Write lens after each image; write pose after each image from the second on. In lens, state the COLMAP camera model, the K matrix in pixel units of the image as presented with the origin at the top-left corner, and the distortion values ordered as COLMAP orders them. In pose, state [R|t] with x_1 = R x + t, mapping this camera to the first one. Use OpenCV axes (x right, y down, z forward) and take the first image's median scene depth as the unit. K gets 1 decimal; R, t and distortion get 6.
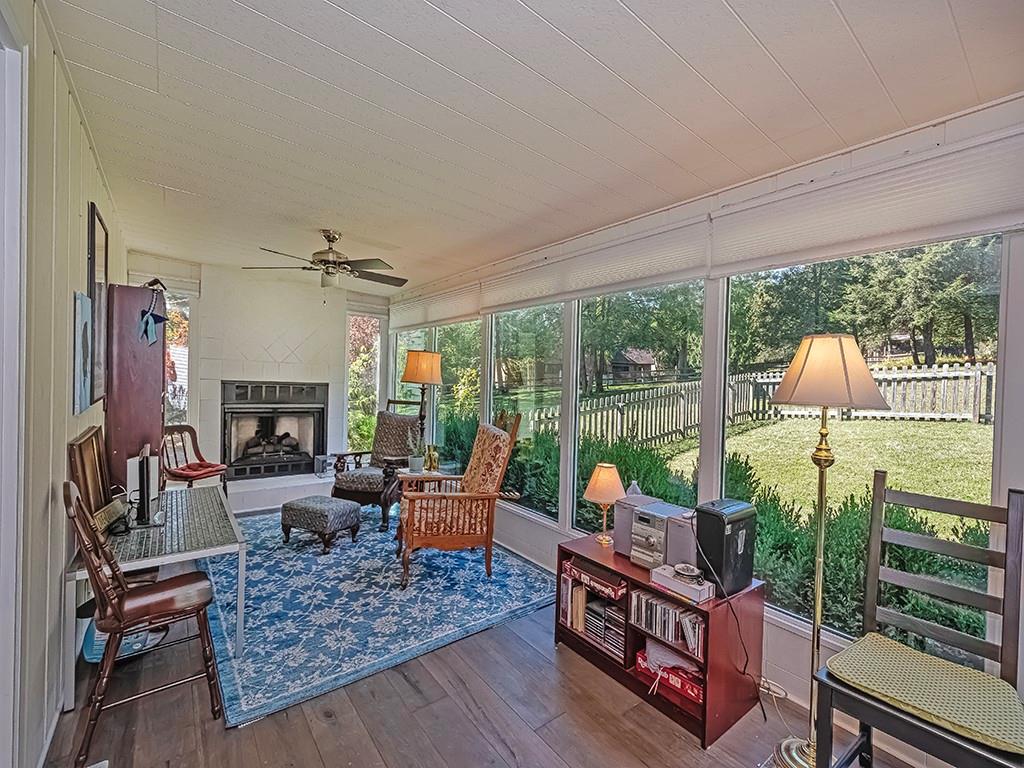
lens RADIAL K [[449.0, 0, 509.9], [0, 449.0, 378.1], [0, 0, 1]] dist [-0.000230, -0.000021]
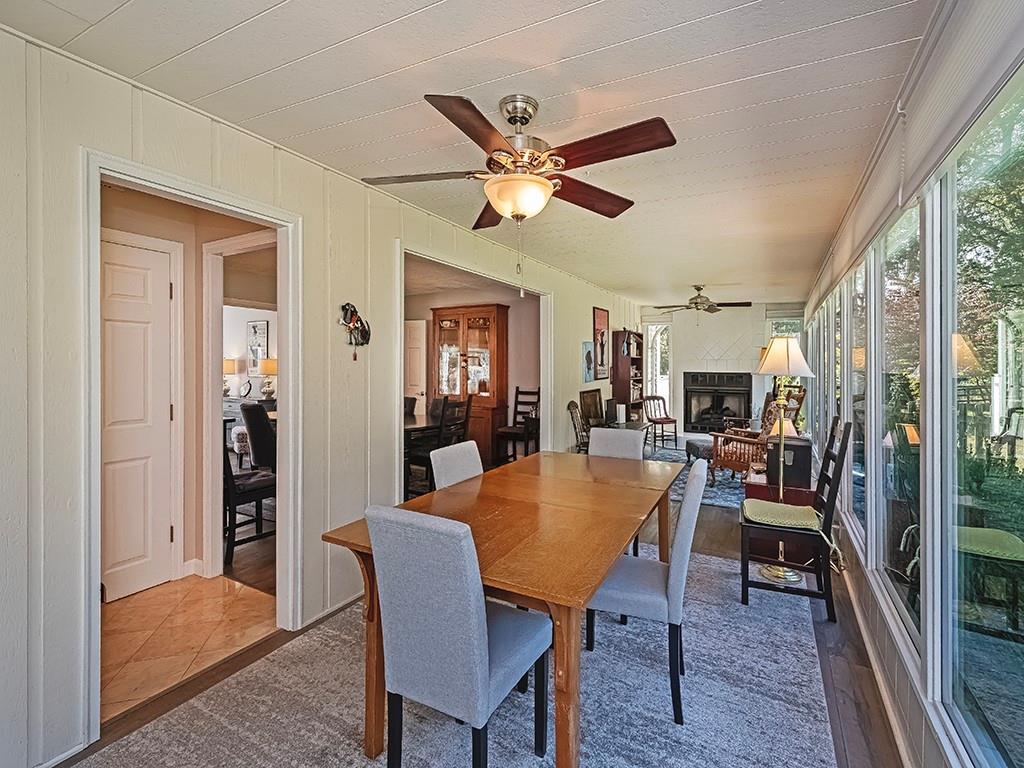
lens RADIAL K [[449.0, 0, 509.9], [0, 449.0, 378.1], [0, 0, 1]] dist [-0.000230, -0.000021]
pose [[0.382907, -0.003542, -0.923780, 0.648965], [0.015889, 0.999870, 0.002752, 0.012931], [0.923650, -0.015732, 0.382914, -0.245126]]
